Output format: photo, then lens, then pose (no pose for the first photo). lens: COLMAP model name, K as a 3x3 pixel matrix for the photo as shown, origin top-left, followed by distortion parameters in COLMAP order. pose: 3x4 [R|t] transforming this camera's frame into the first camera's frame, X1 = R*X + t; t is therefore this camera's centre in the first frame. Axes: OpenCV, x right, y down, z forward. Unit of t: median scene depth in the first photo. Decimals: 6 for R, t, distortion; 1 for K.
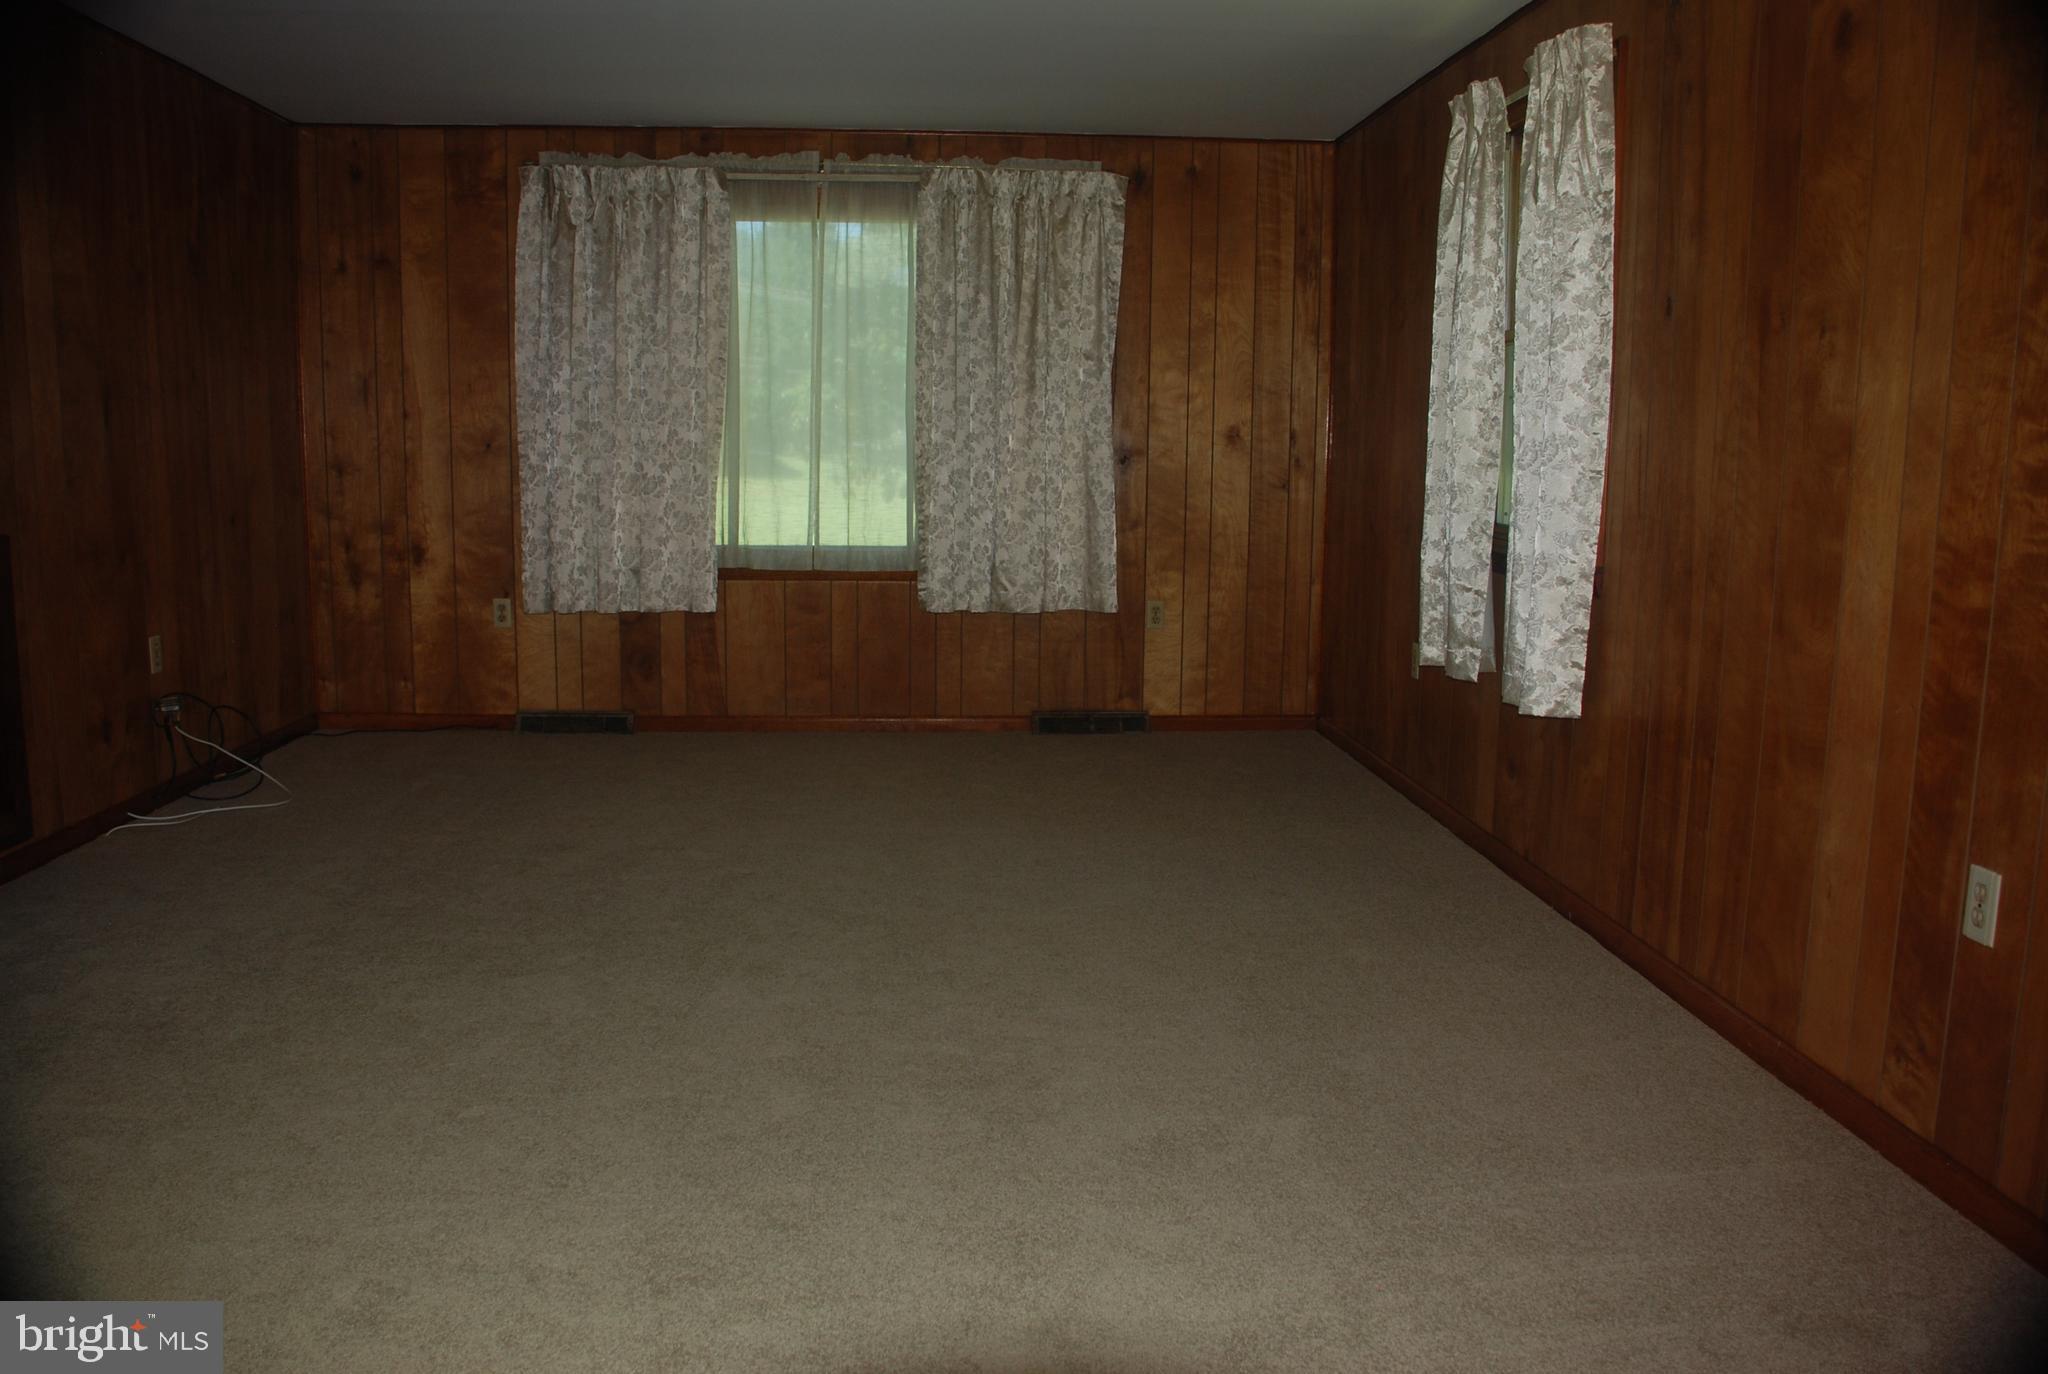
lens RADIAL K [[1602.0, 0, 1019.6], [0, 1602.0, 680.6], [0, 0, 1]] dist [-0.140561, 0.091836]
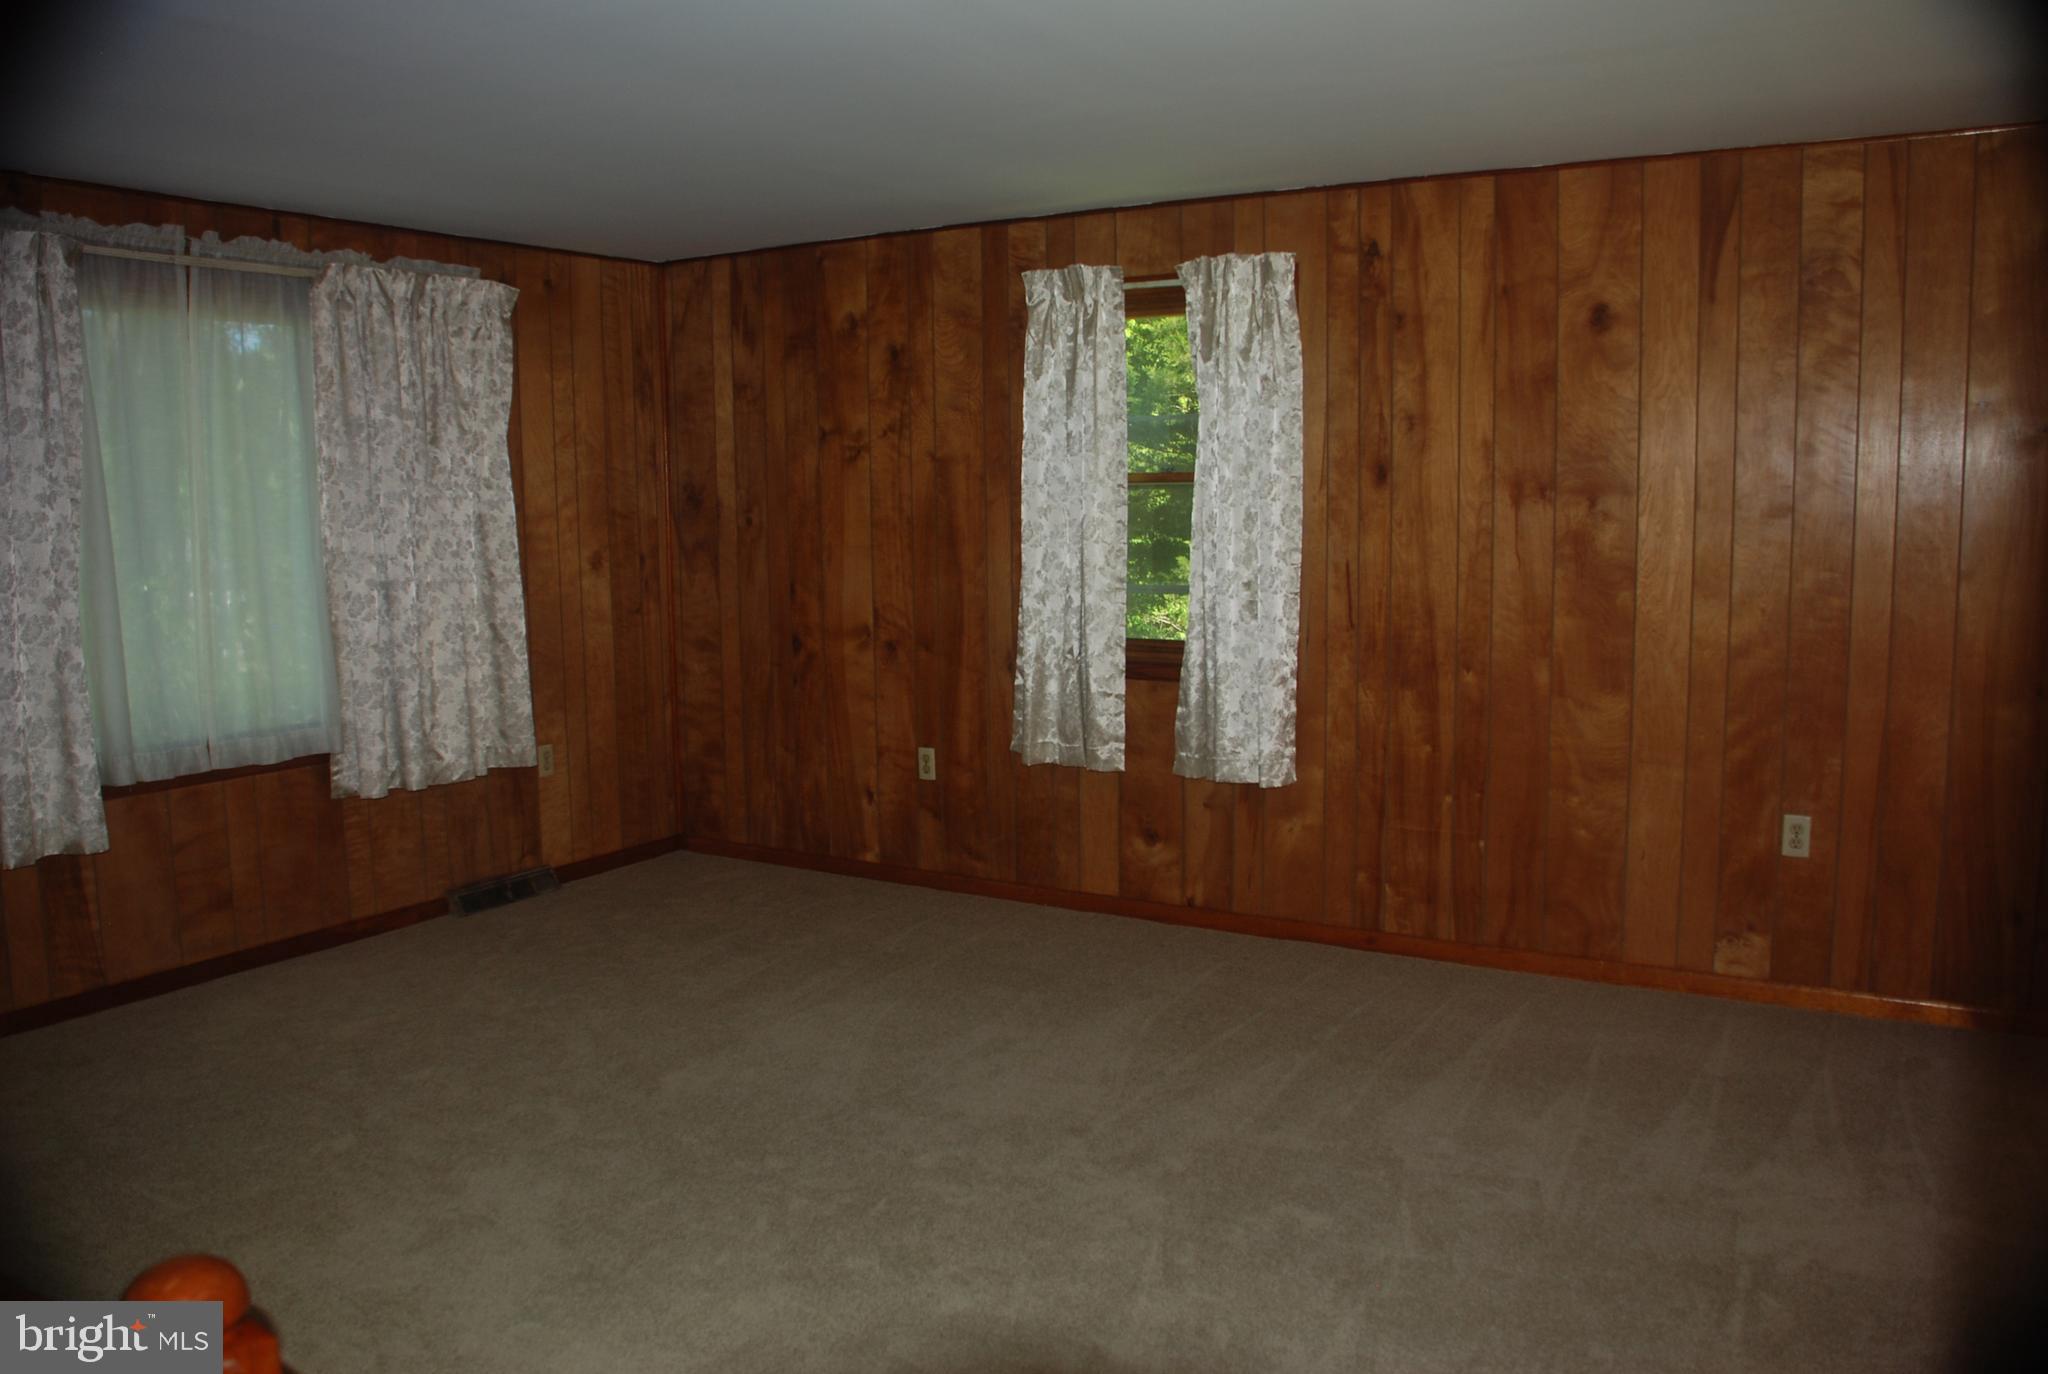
lens RADIAL K [[1602.0, 0, 1025.8], [0, 1602.0, 677.0], [0, 0, 1]] dist [-0.140561, 0.091836]
pose [[0.572480, -0.115153, 0.811792, -0.525191], [0.141117, 0.989152, 0.040795, -0.093356], [-0.807683, 0.091204, 0.582520, 0.258686]]
